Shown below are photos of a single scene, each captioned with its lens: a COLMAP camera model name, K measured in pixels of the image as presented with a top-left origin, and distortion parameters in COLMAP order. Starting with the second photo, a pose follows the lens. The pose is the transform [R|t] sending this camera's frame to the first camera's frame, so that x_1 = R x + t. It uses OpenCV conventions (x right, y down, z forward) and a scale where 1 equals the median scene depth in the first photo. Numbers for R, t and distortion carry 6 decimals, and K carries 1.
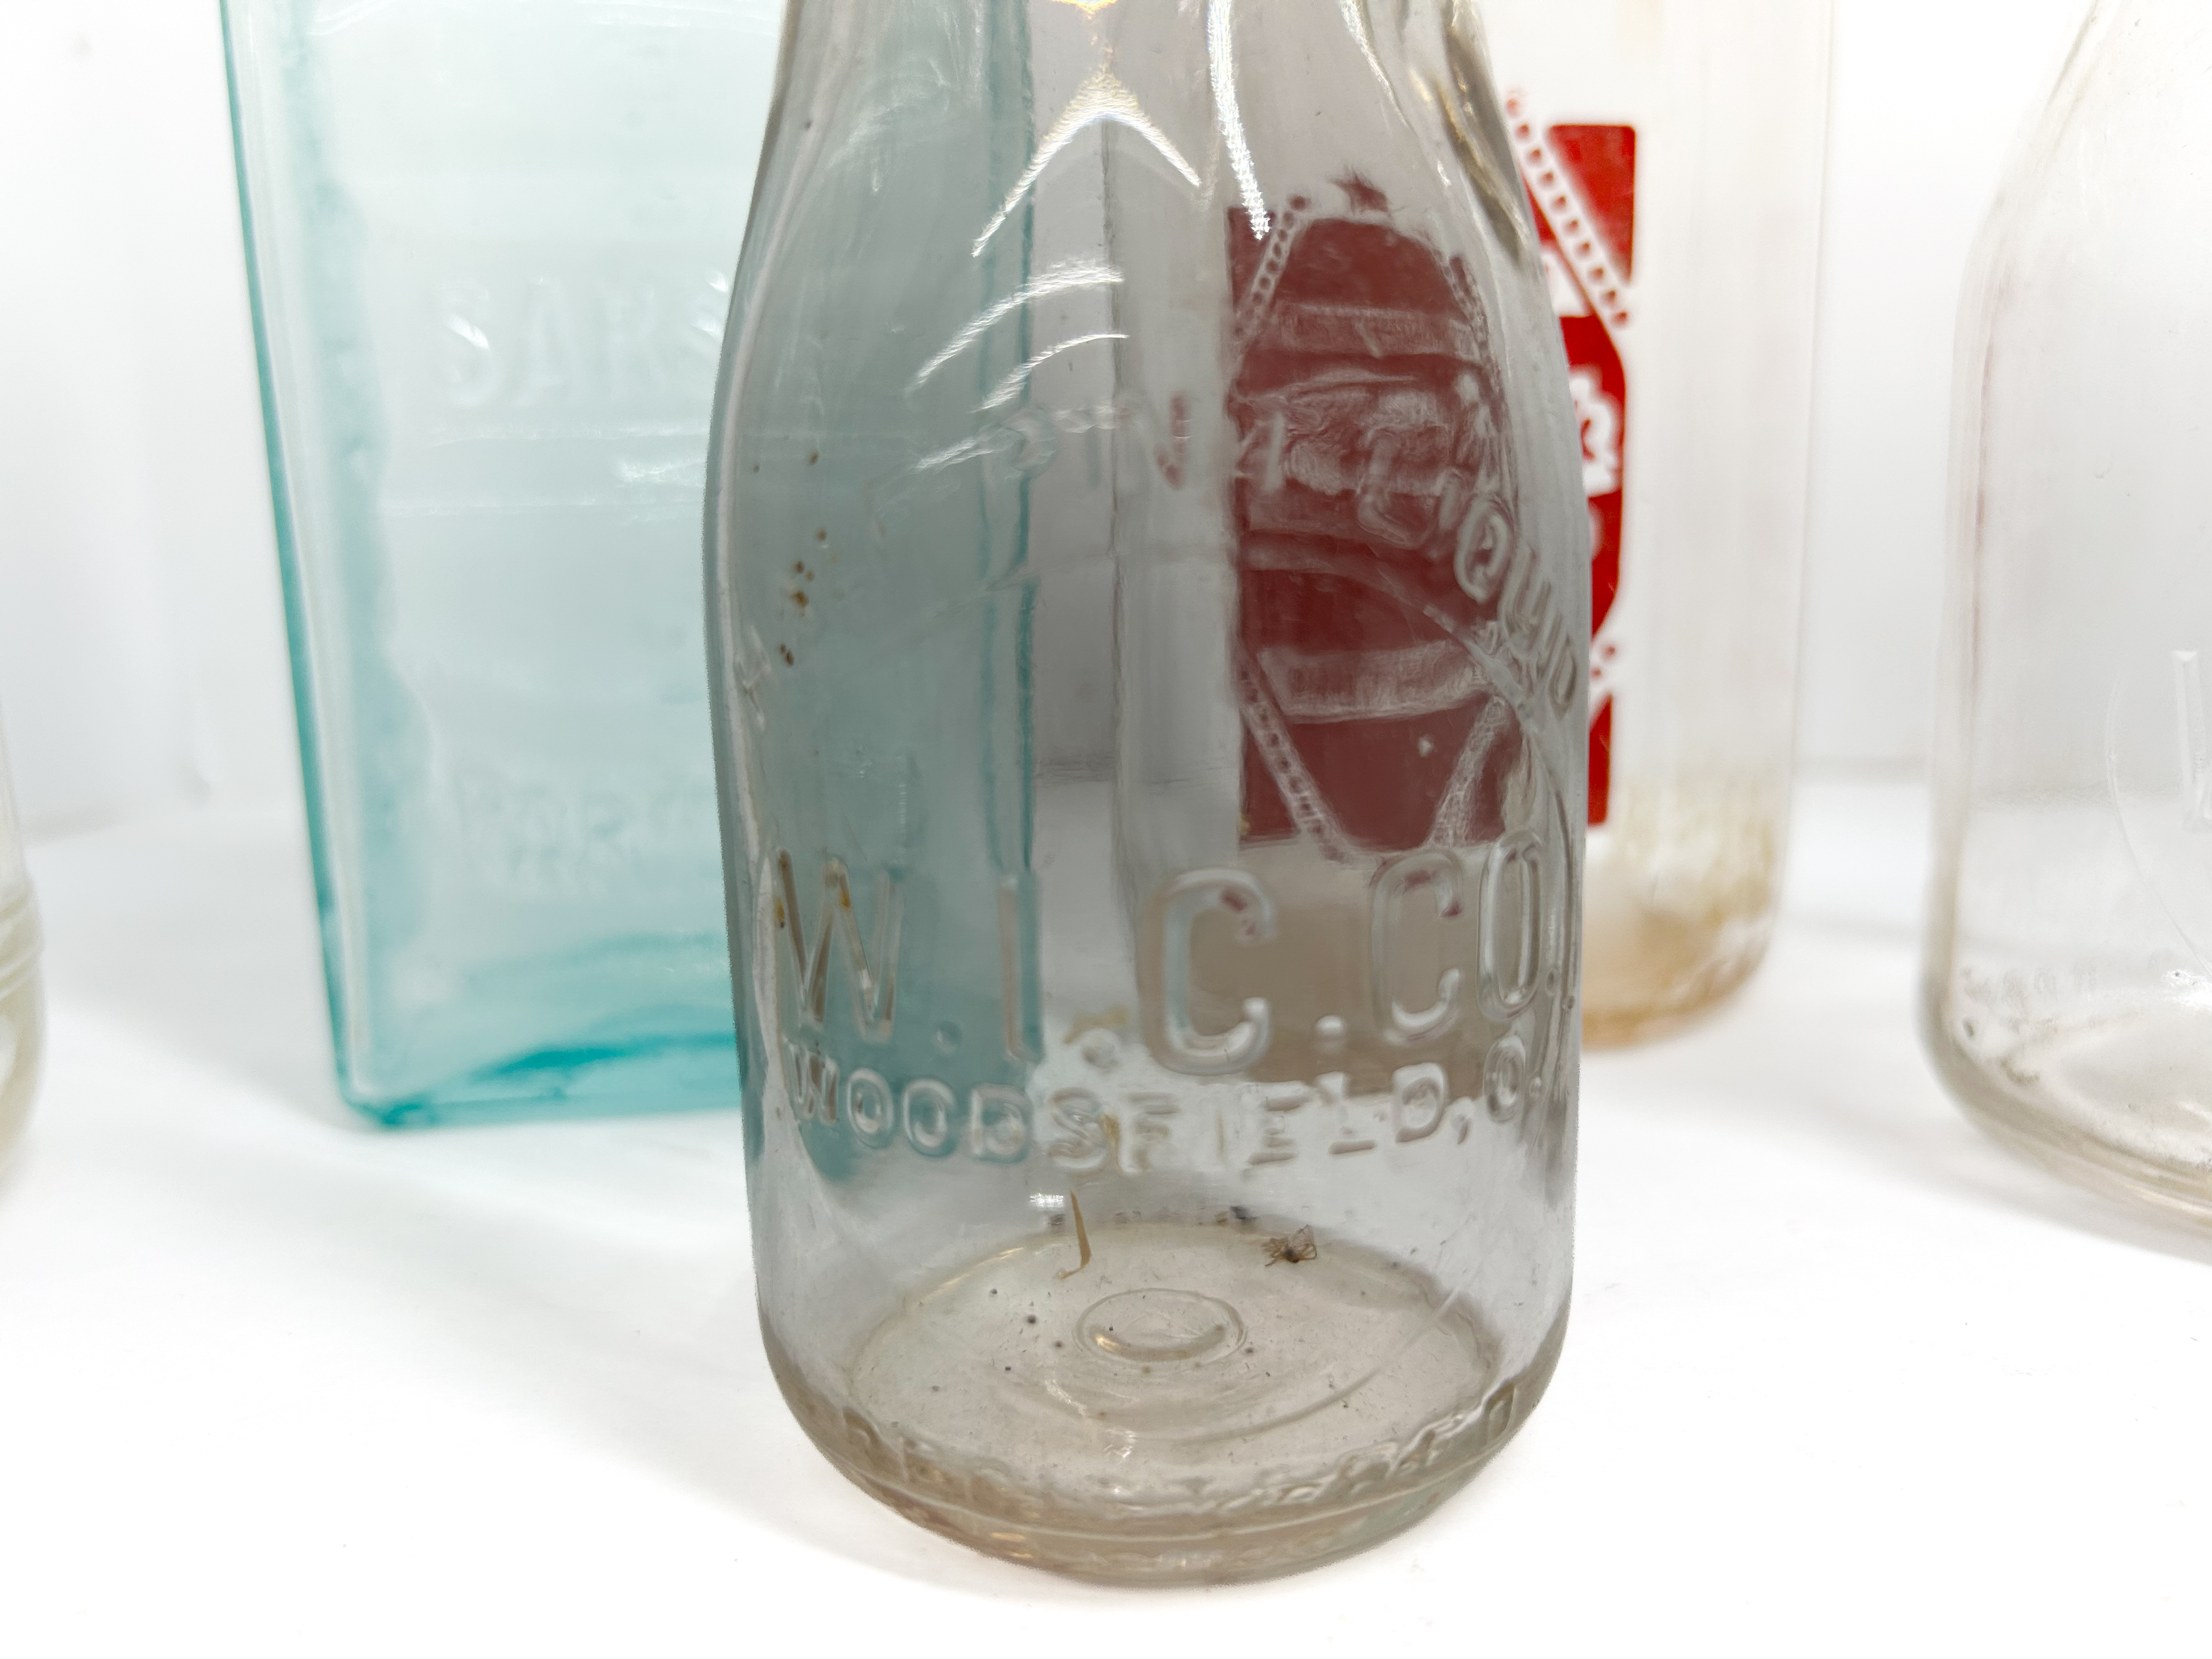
lens RADIAL K [[1682.6, 0, 1106.0], [0, 1682.6, 829.5], [0, 0, 1]] dist [-0.031709, -0.001083]
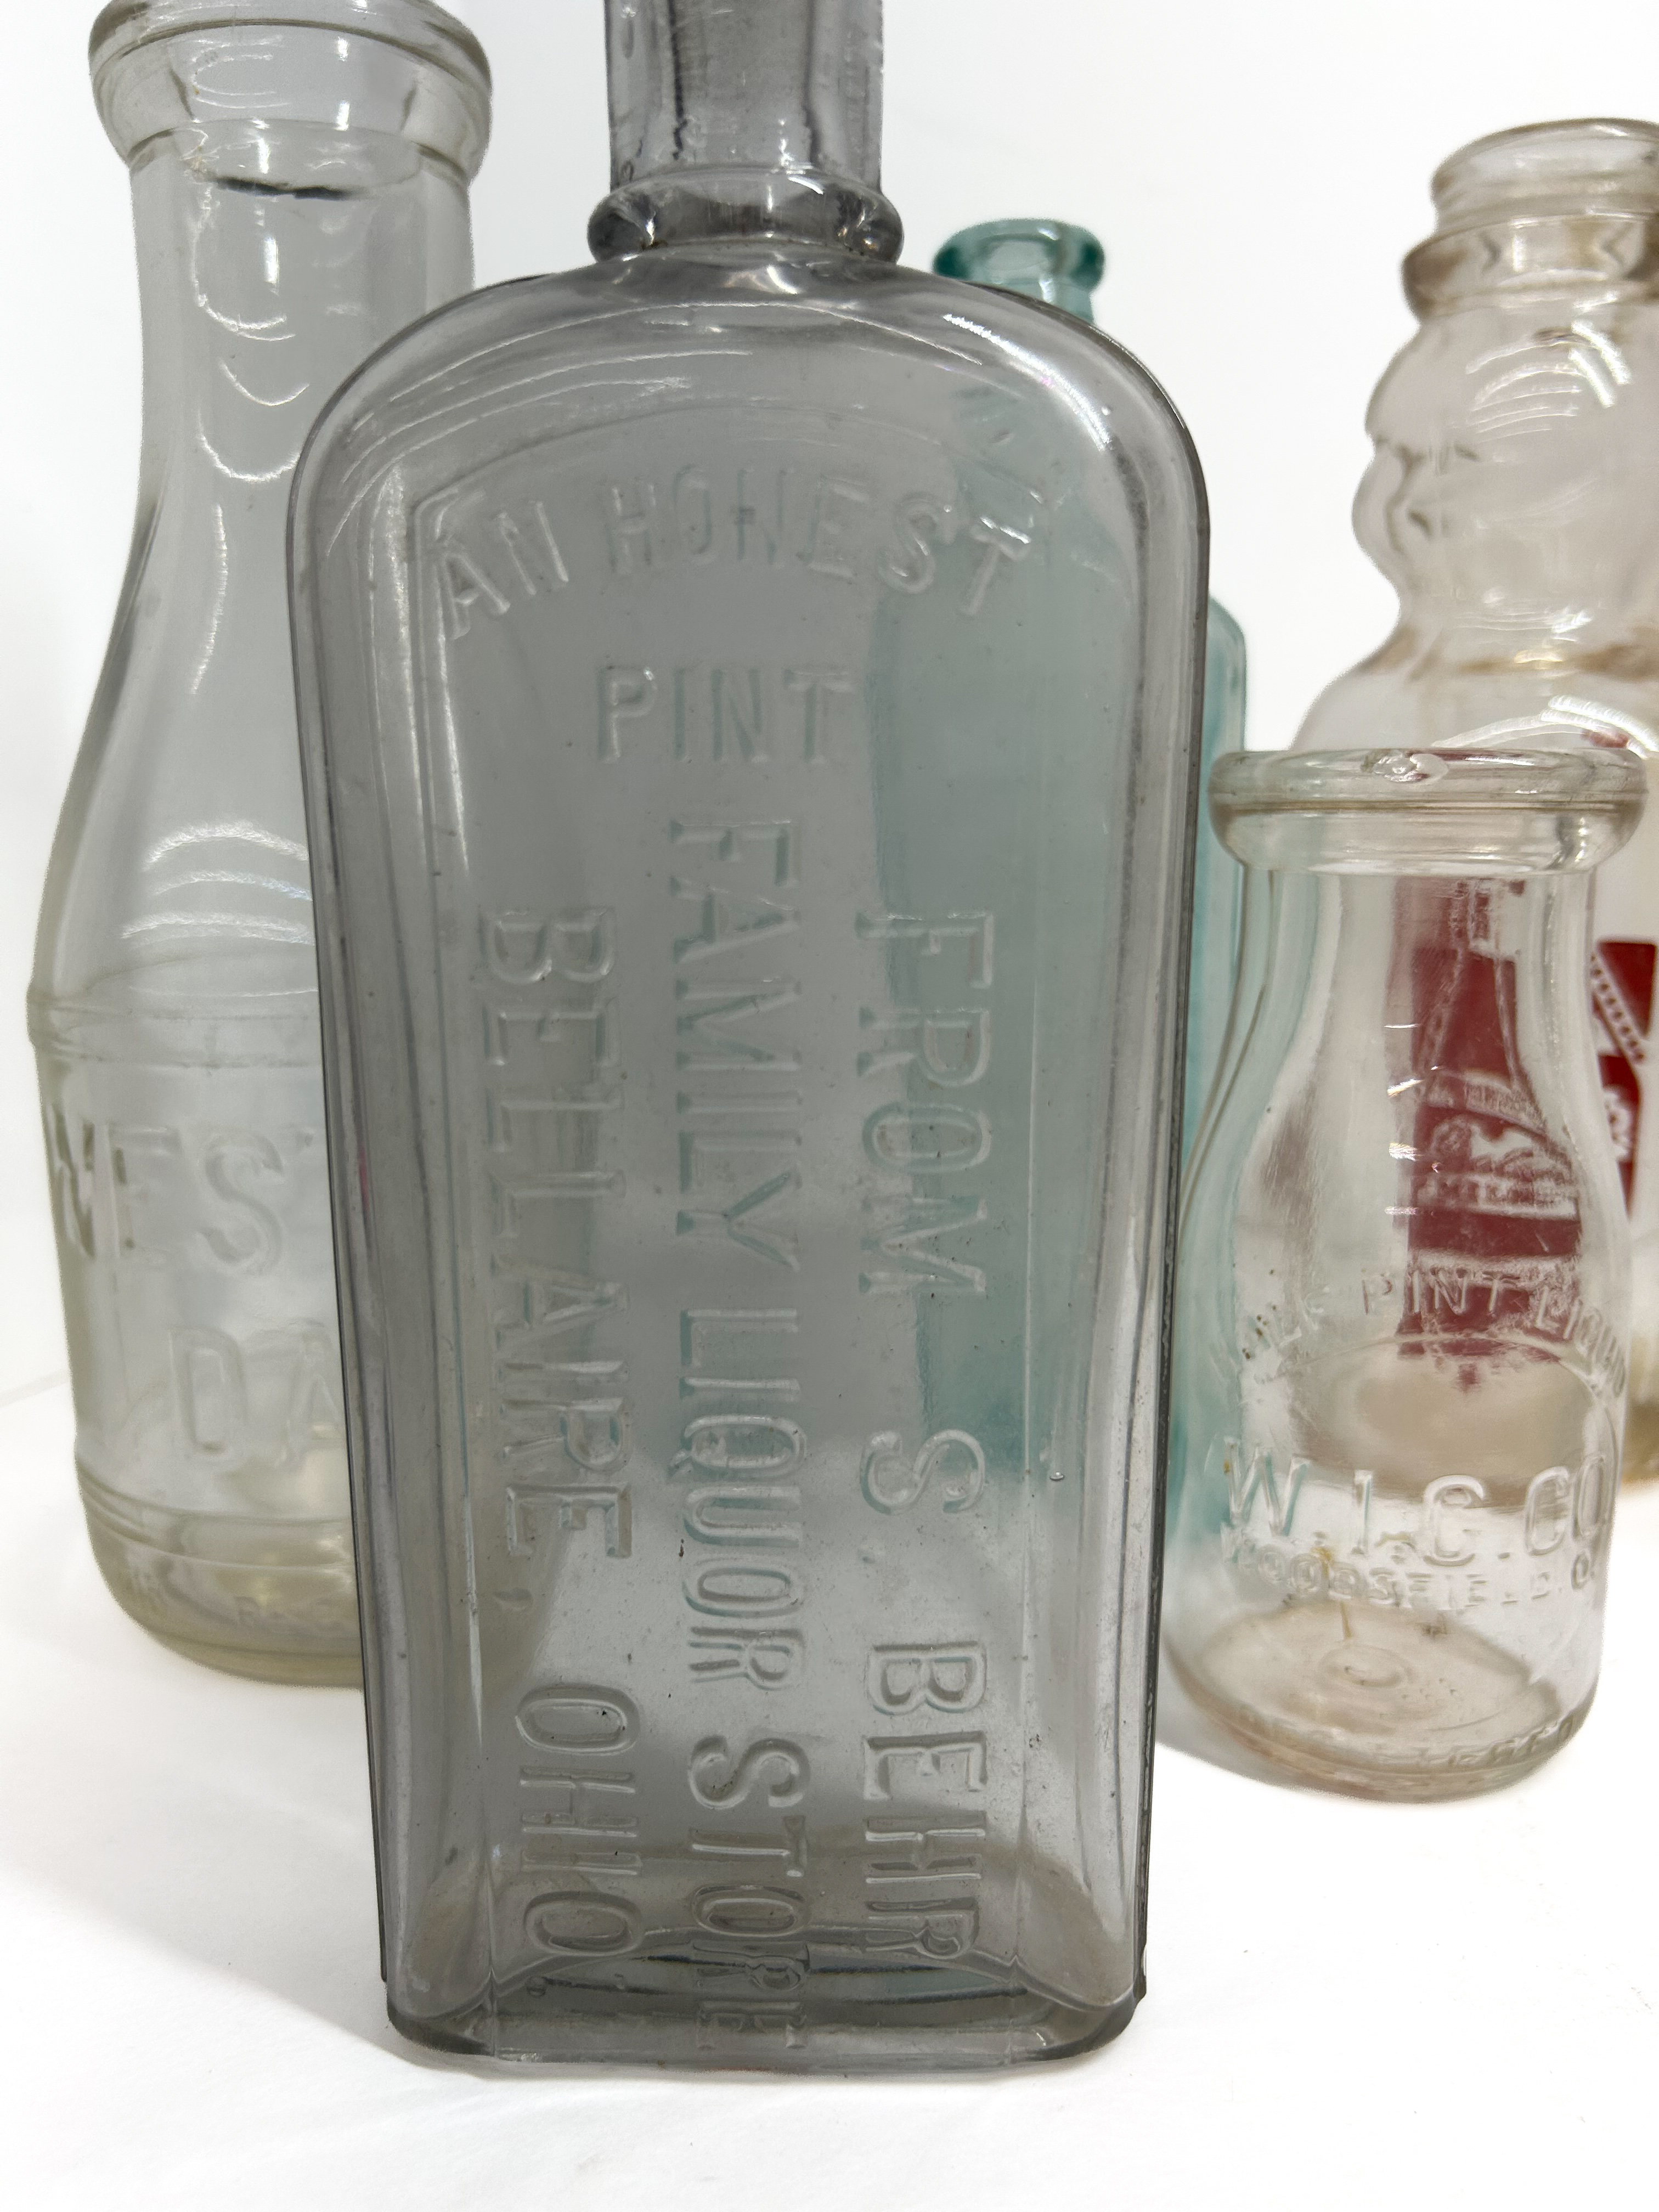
lens RADIAL K [[1682.6, 0, 829.5], [0, 1682.6, 1106.0], [0, 0, 1]] dist [-0.031709, -0.001083]
pose [[0.992307, 0.046328, -0.114808, -0.343733], [-0.045918, 0.998926, 0.006212, -0.289391], [0.114973, -0.000893, 0.993368, -0.846527]]
